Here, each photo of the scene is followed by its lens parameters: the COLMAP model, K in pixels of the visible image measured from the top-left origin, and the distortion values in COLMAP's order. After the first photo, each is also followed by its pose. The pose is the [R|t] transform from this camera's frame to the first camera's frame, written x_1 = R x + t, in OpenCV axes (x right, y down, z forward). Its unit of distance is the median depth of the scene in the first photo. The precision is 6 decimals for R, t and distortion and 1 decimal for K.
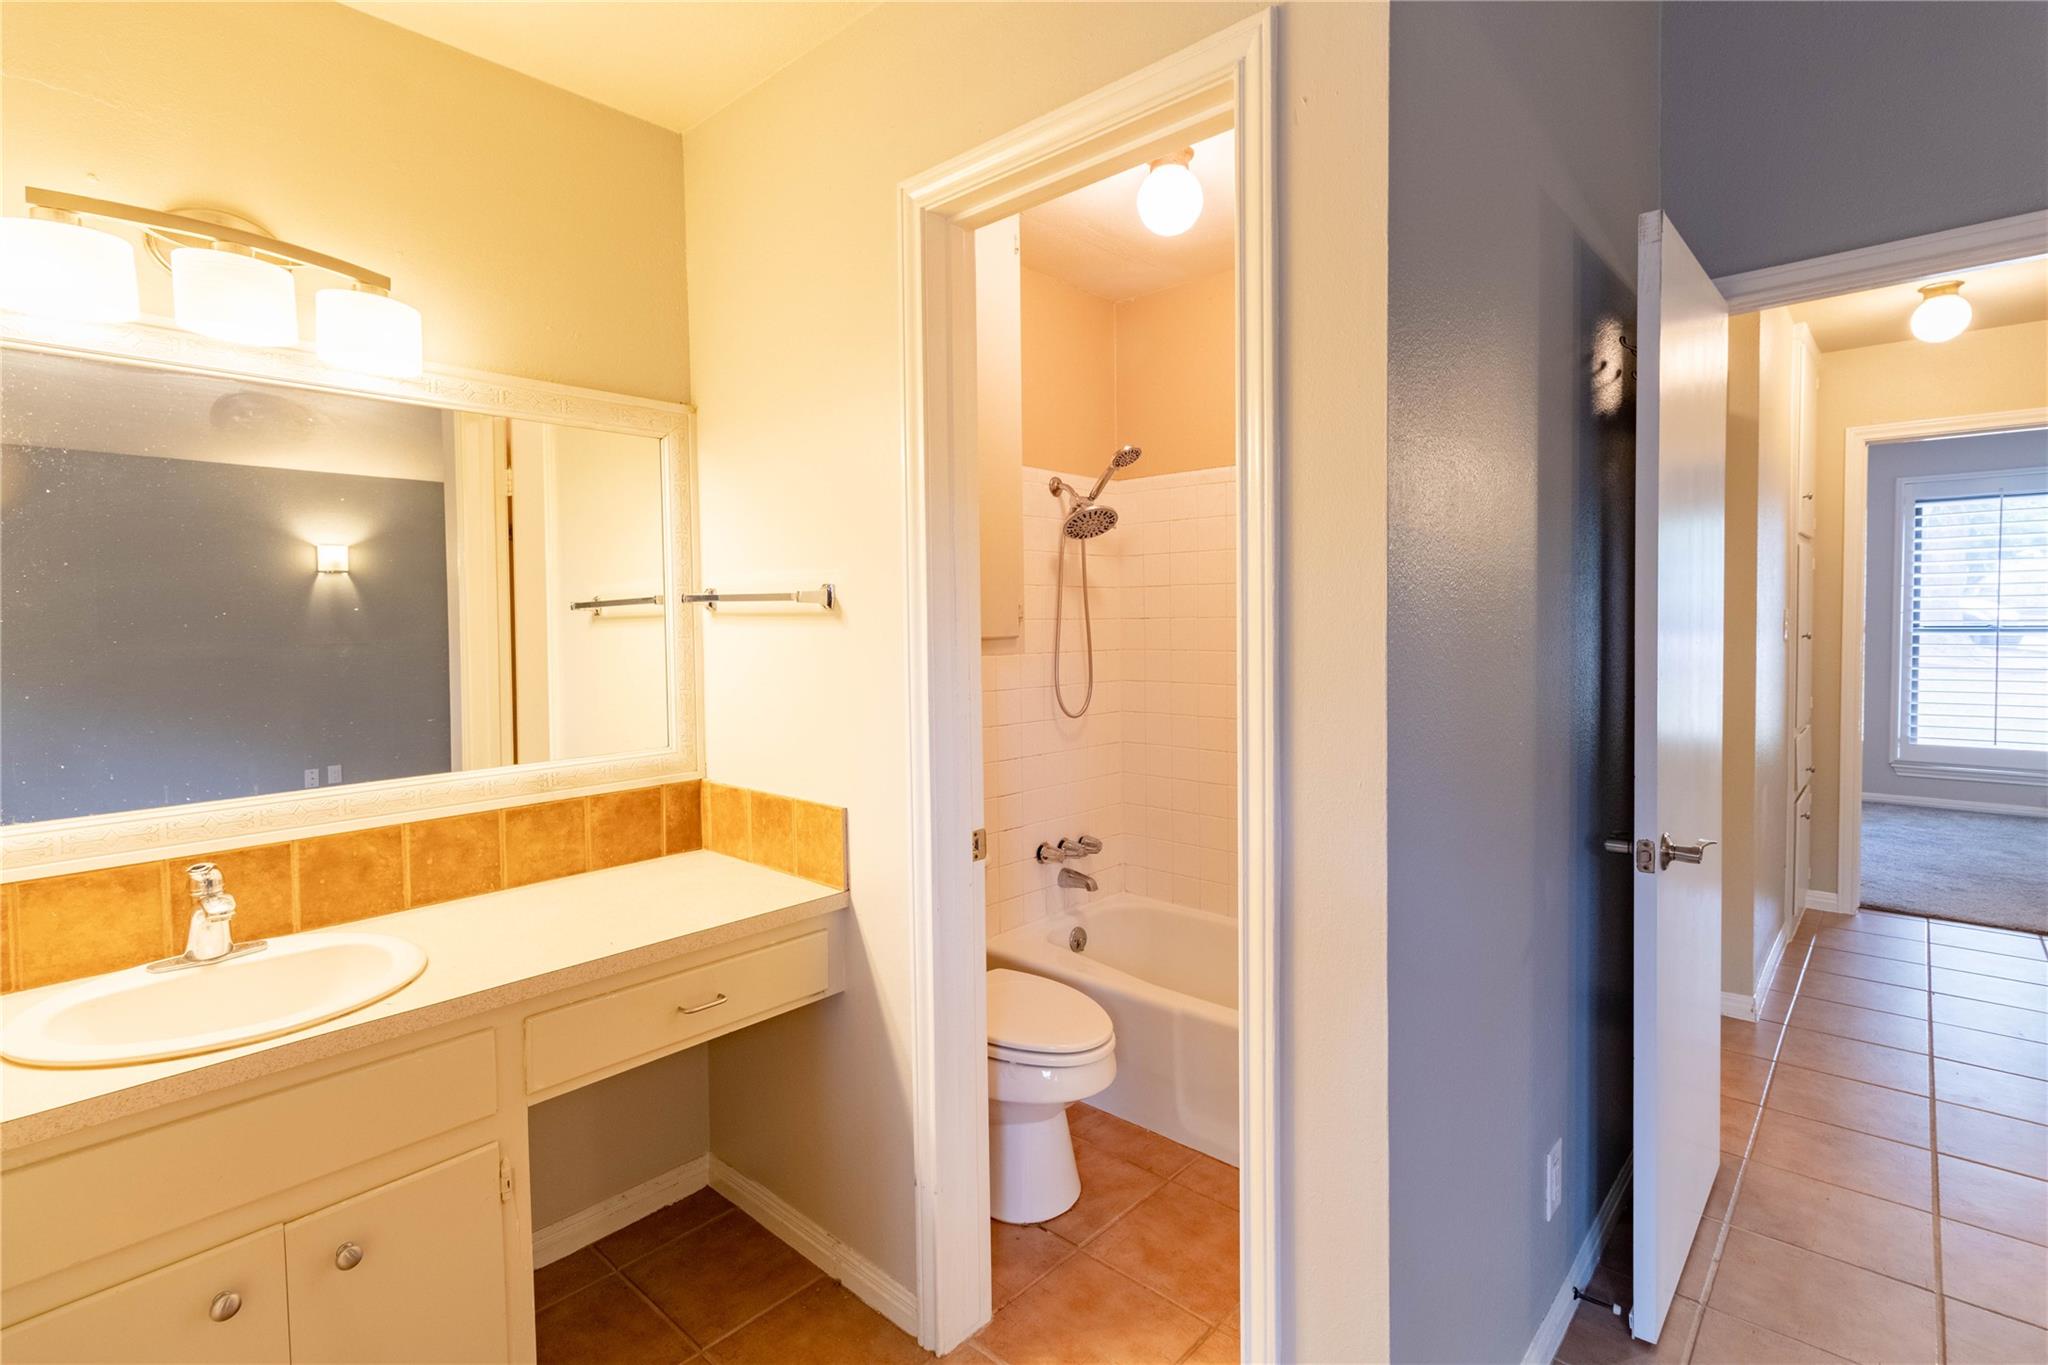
lens RADIAL K [[973.0, 0, 1034.7], [0, 973.0, 650.3], [0, 0, 1]] dist [0.003637, -0.000012]
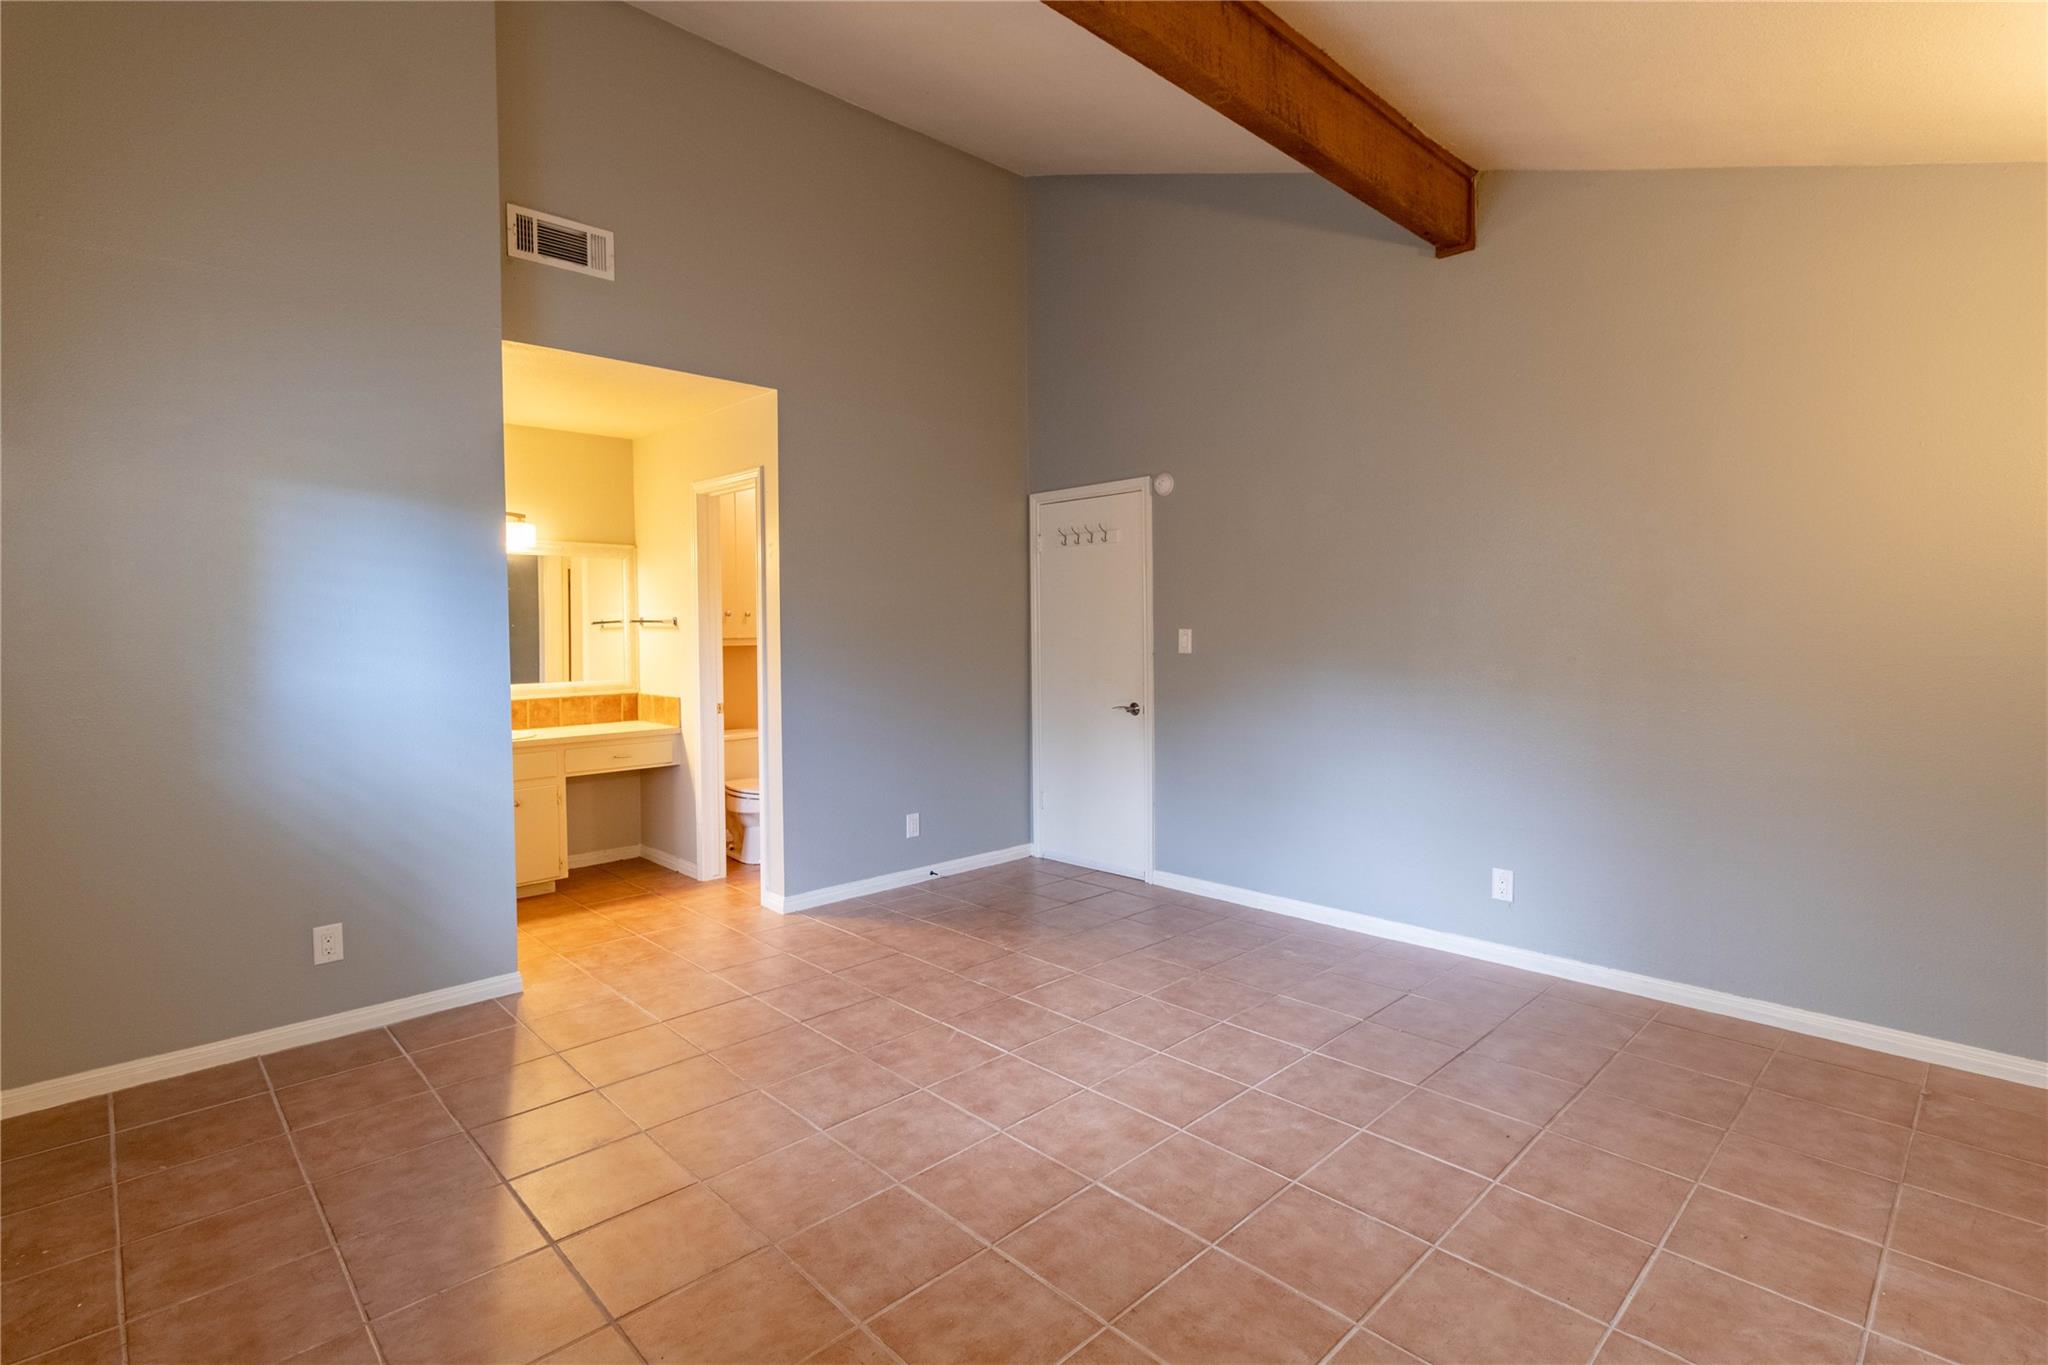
lens RADIAL K [[973.0, 0, 1034.7], [0, 973.0, 650.3], [0, 0, 1]] dist [0.003637, -0.000012]
pose [[0.997900, 0.005641, -0.064533, 0.921461], [-0.006425, 0.999908, -0.011945, 0.050033], [0.064460, 0.012334, 0.997844, -1.583081]]
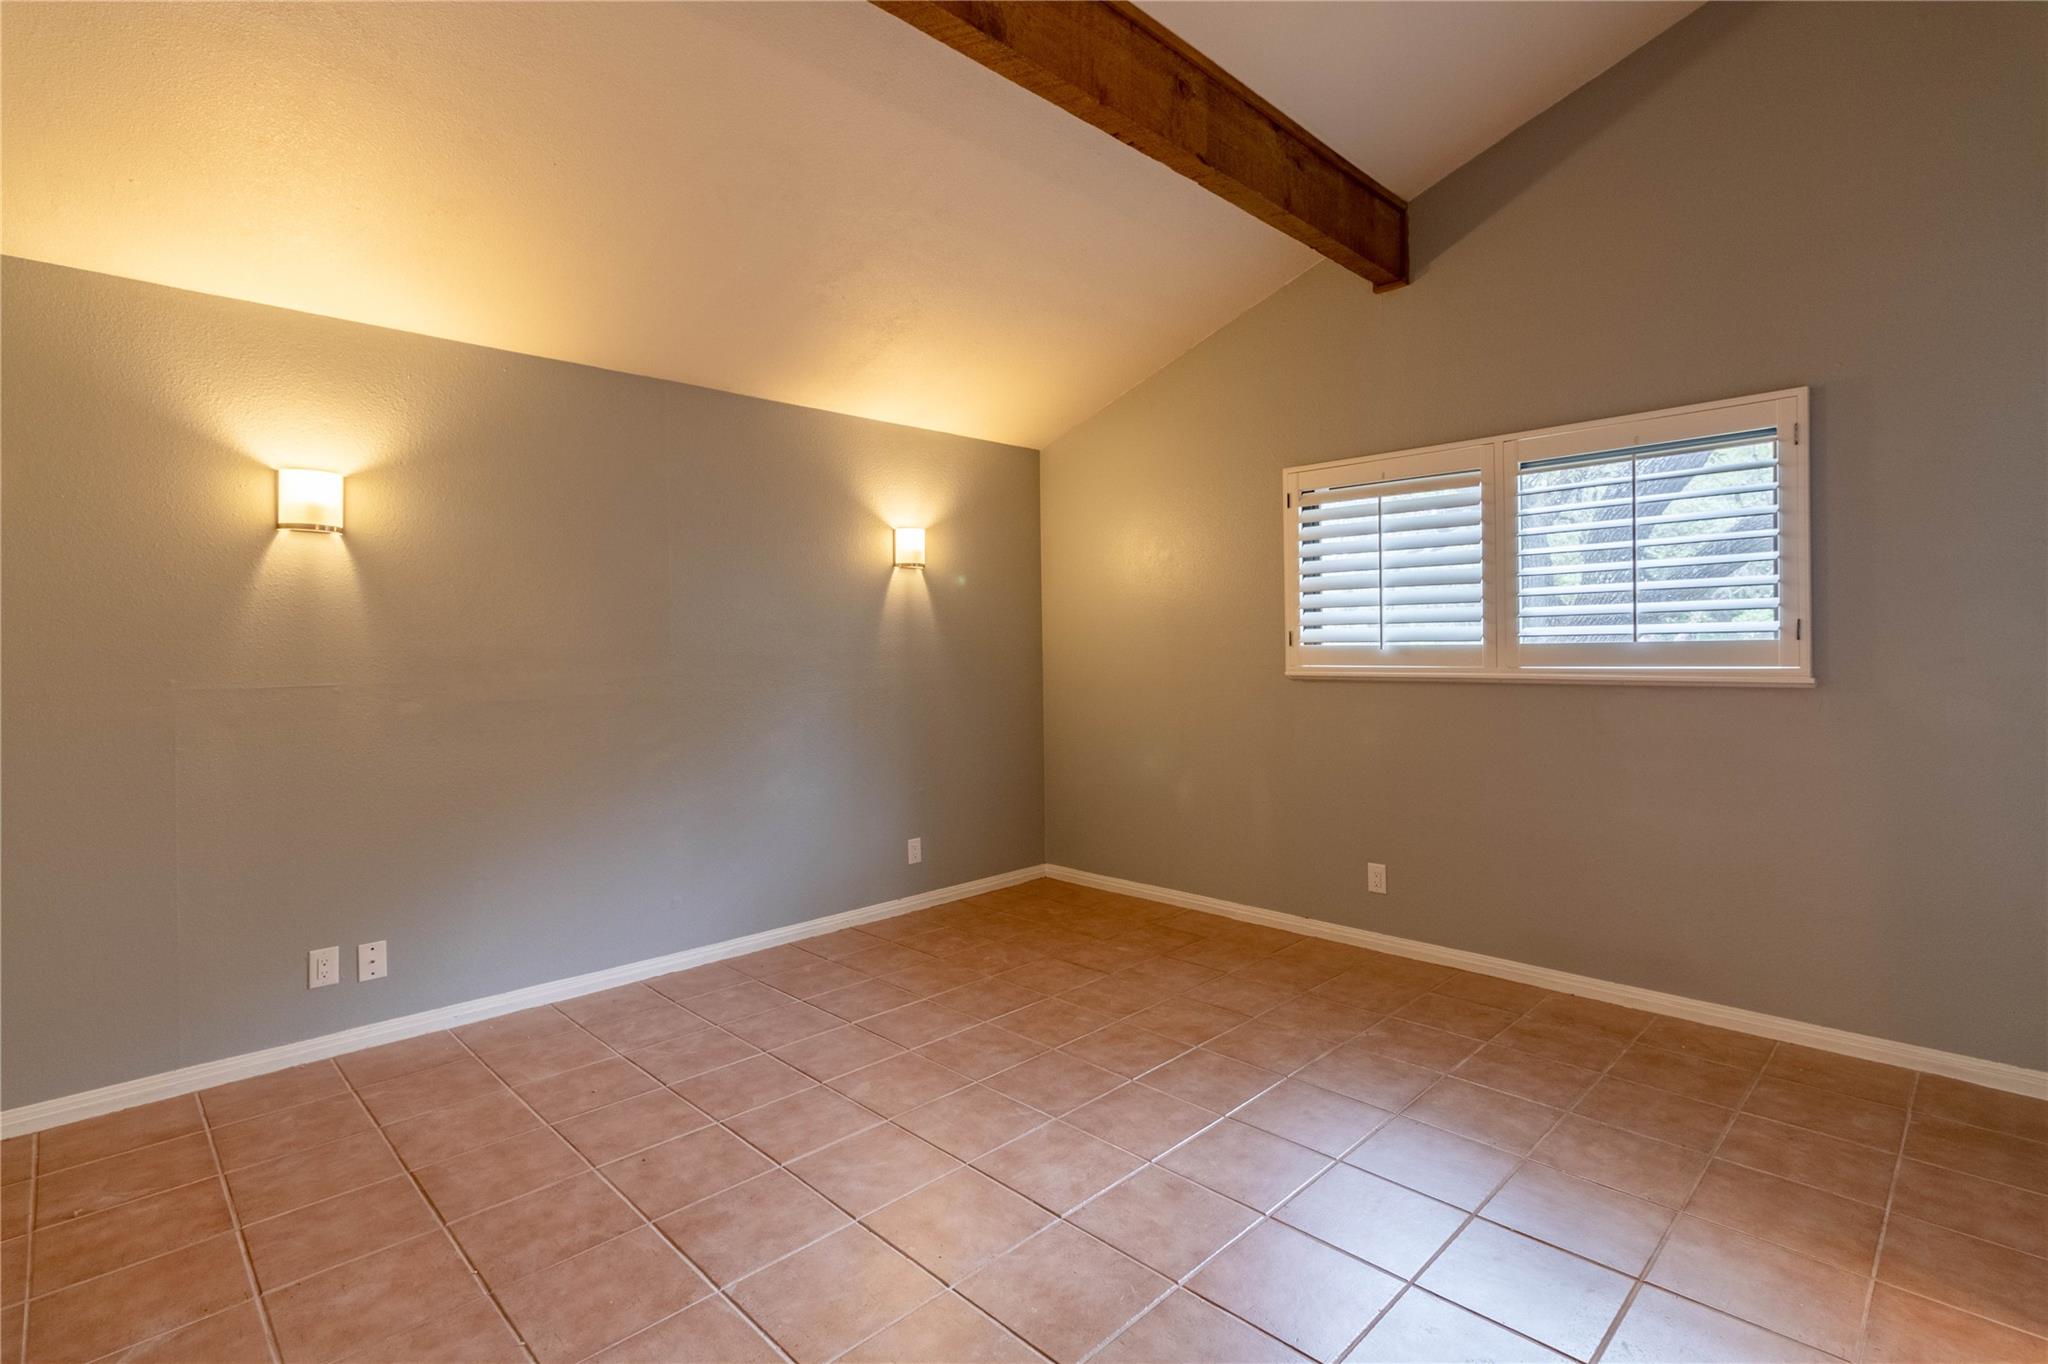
lens RADIAL K [[973.0, 0, 1034.7], [0, 973.0, 649.8], [0, 0, 1]] dist [0.003637, -0.000012]
pose [[-0.998208, 0.024955, 0.054394, 0.865038], [0.027065, 0.998896, 0.038405, -0.033390], [-0.053376, 0.039808, -0.997781, 0.838612]]
